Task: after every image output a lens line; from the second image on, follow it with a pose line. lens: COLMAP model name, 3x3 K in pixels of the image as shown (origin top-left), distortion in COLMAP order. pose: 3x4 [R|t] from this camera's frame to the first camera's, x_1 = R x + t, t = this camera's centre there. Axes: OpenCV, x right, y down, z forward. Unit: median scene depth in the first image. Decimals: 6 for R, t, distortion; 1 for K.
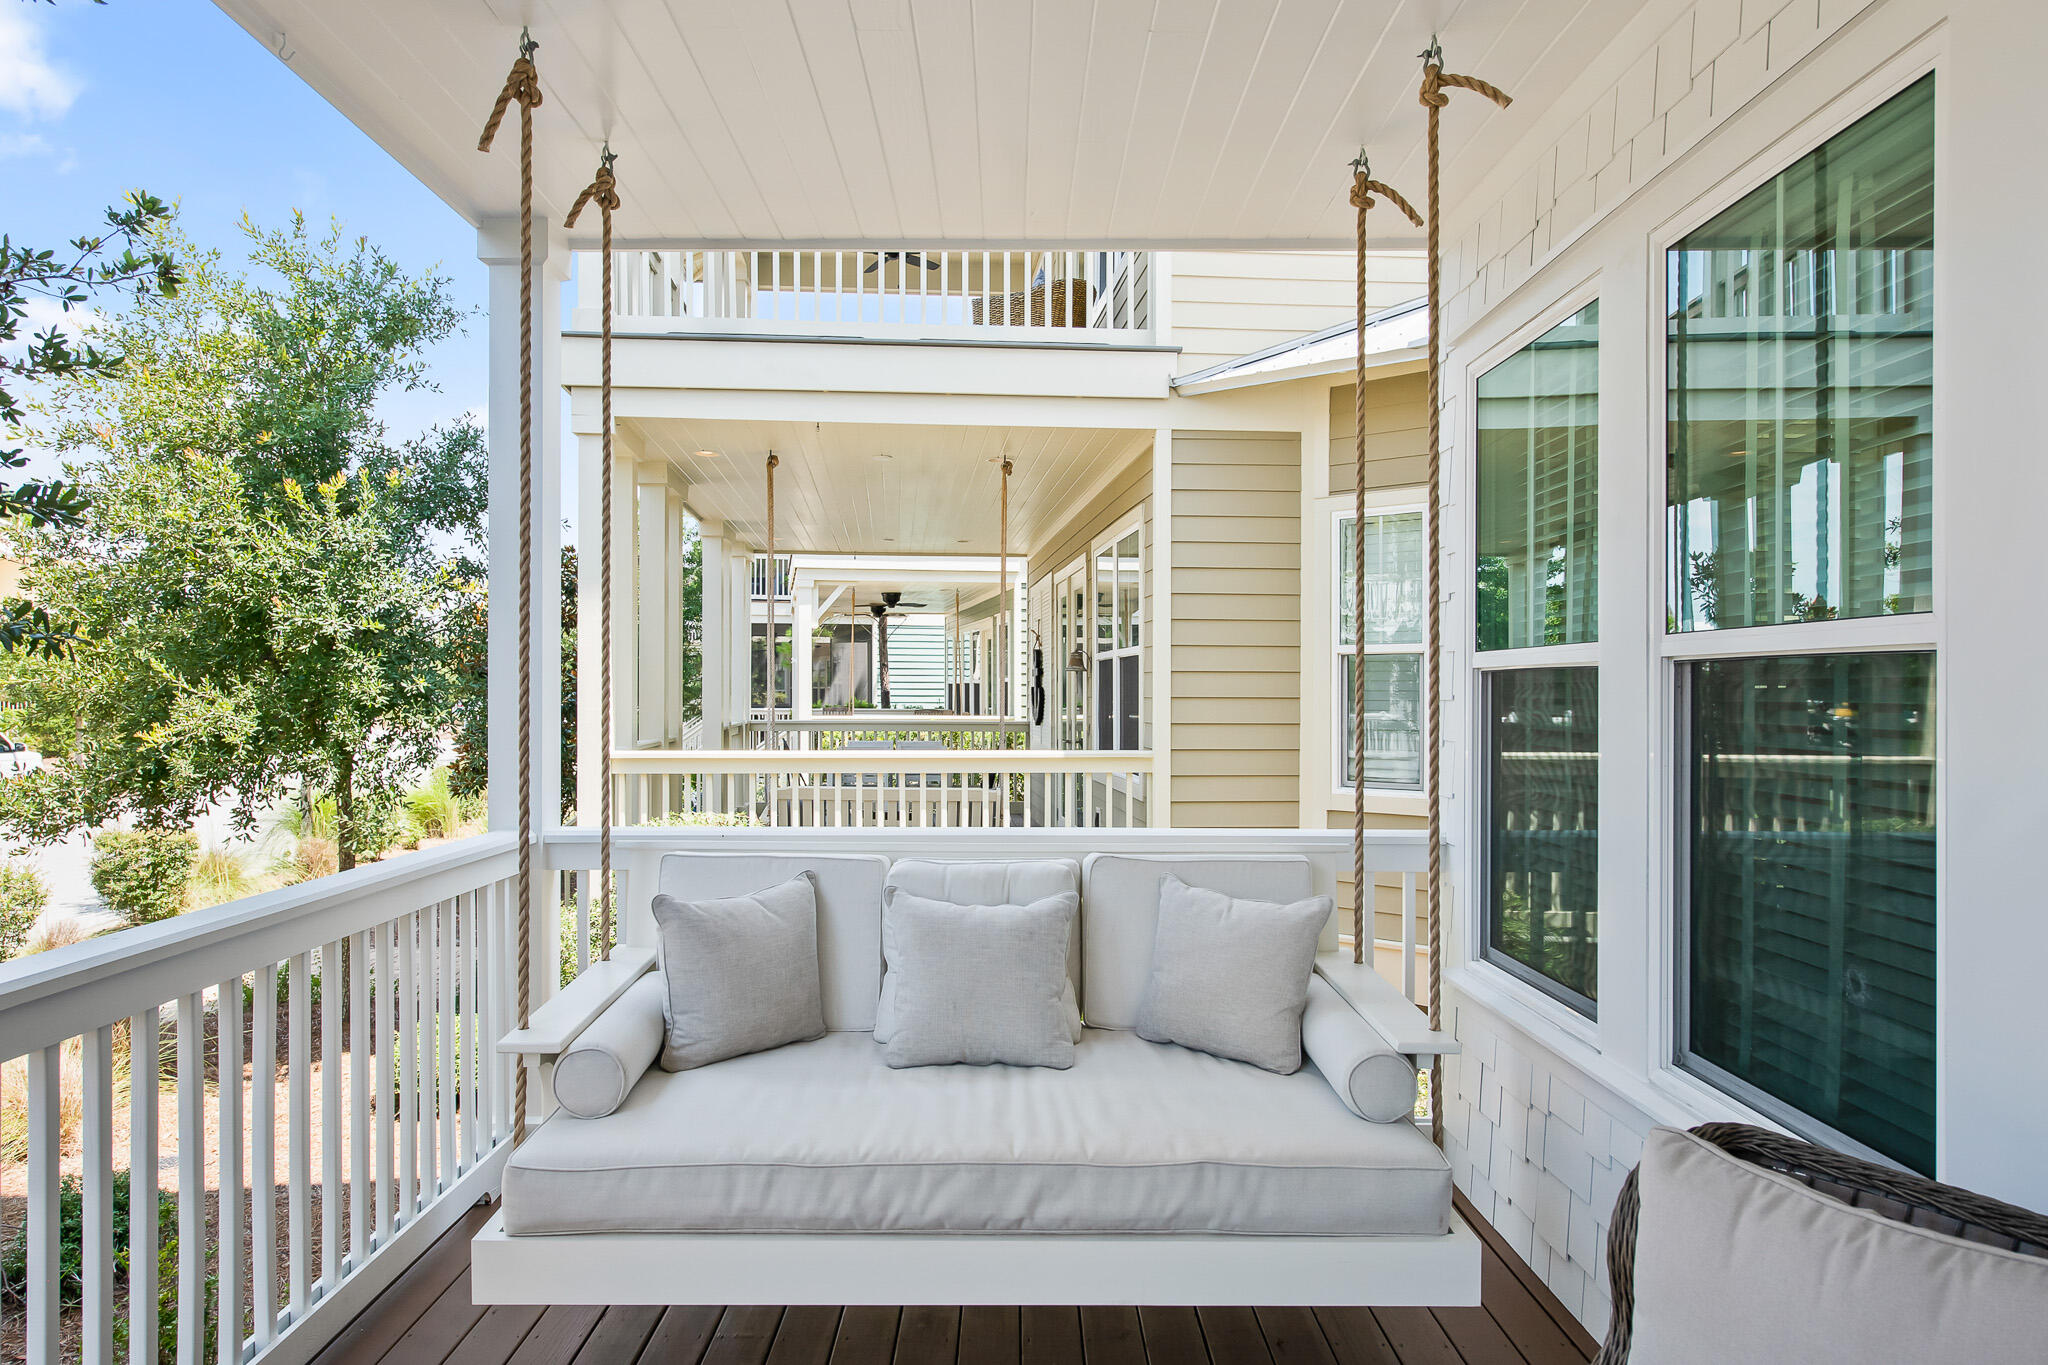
lens RADIAL K [[1365.7, 0, 1017.0], [0, 1365.7, 704.4], [0, 0, 1]] dist [0.002300, -0.001476]
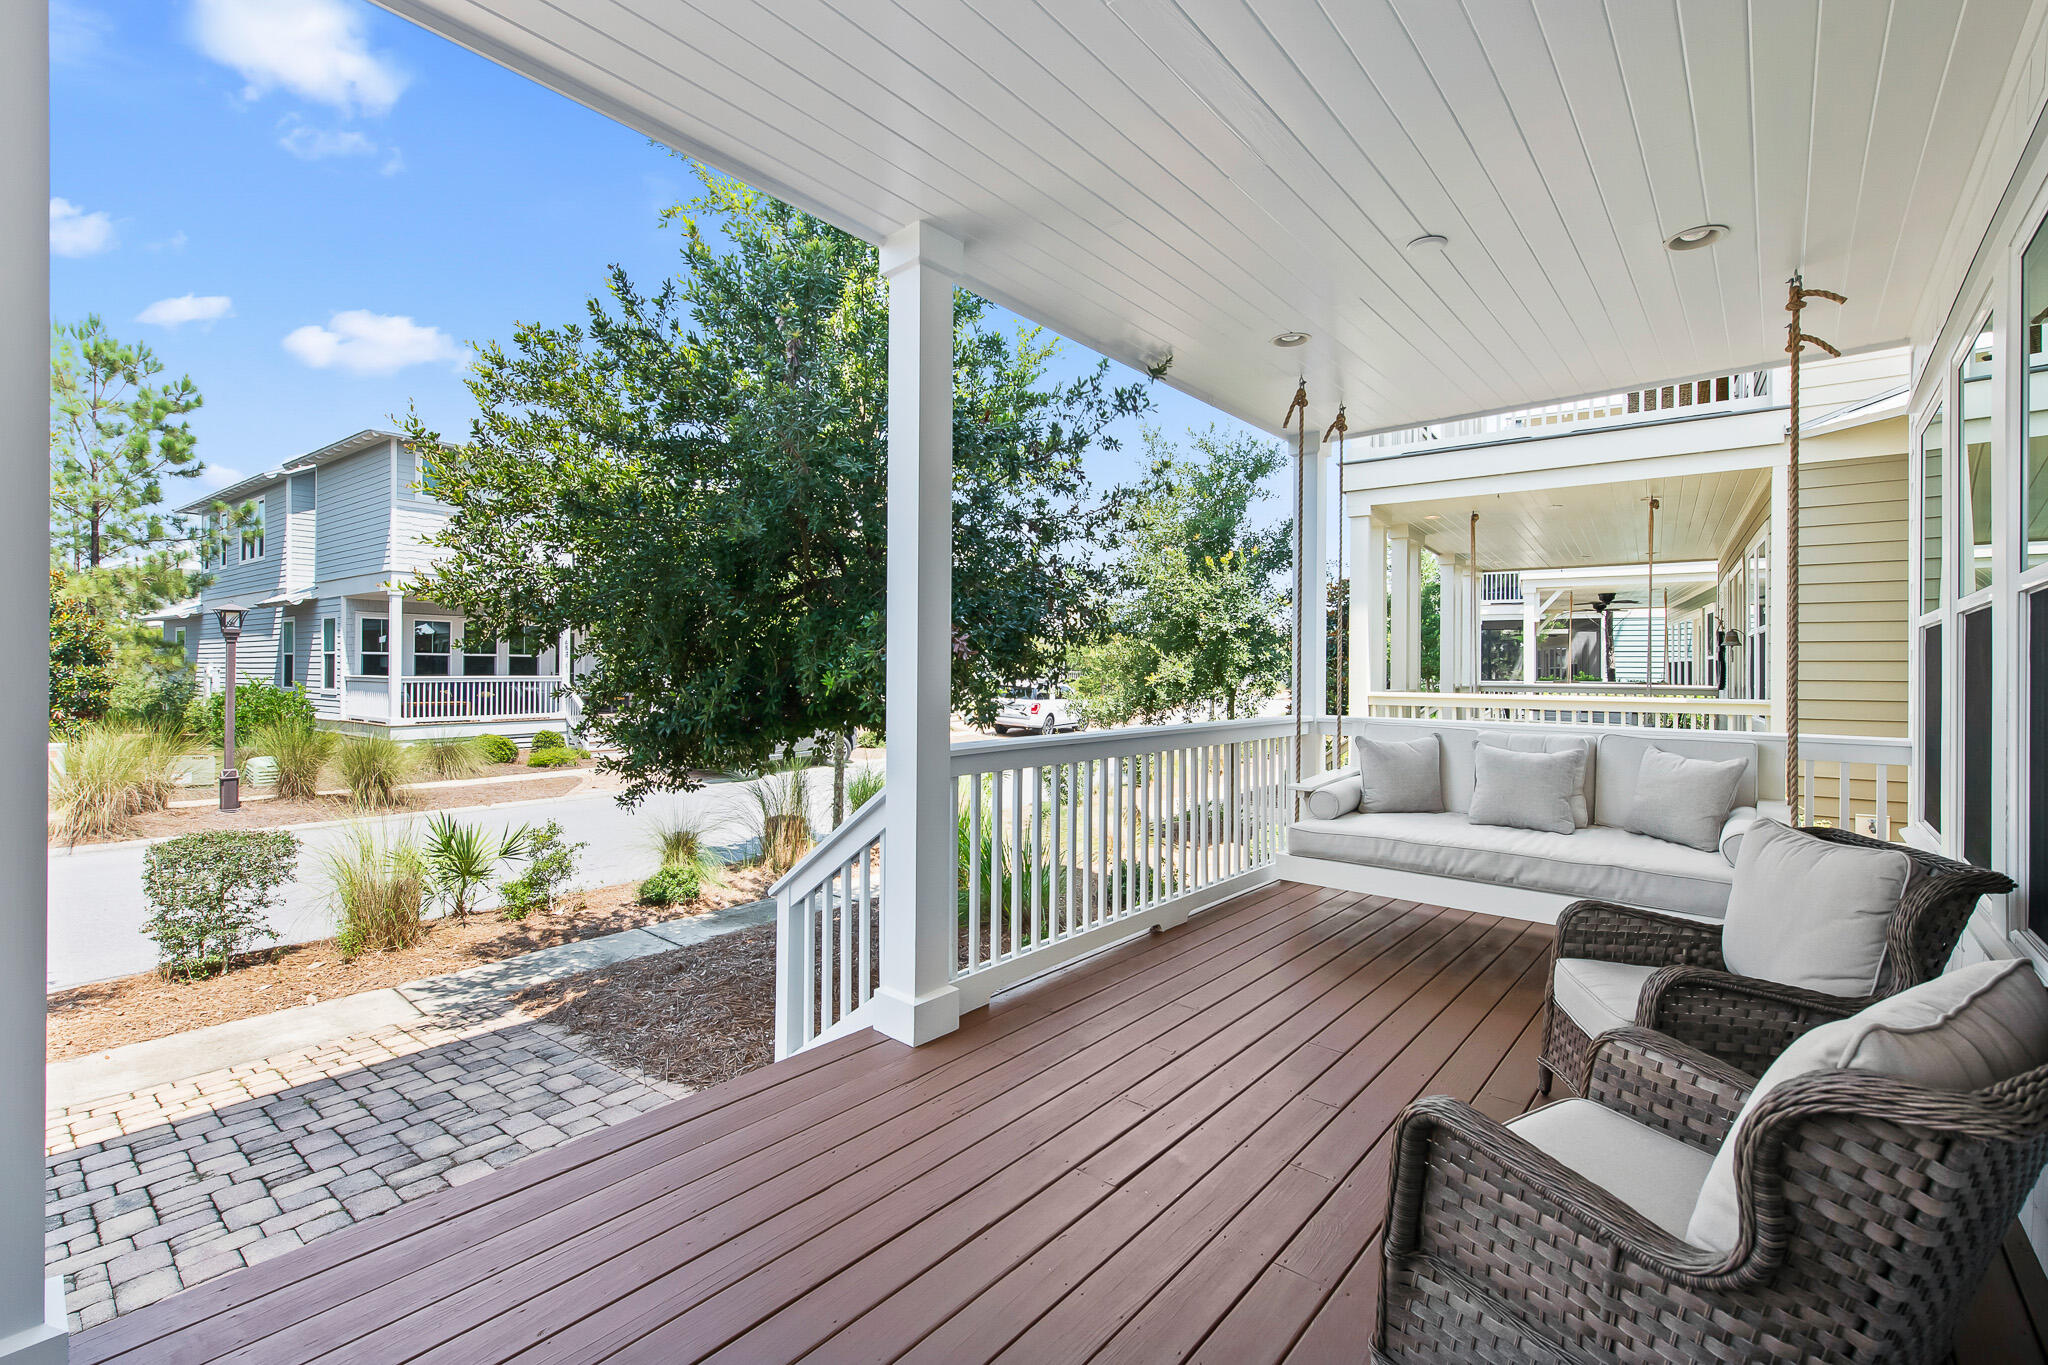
lens RADIAL K [[938.5, 0, 1024.0], [0, 938.5, 682.5], [0, 0, 1]] dist [0.000825, -0.000220]
pose [[0.781039, 0.005485, -0.624458, 0.131669], [-0.005511, 0.999983, 0.001891, 0.024311], [0.624458, 0.001964, 0.781056, -0.269152]]
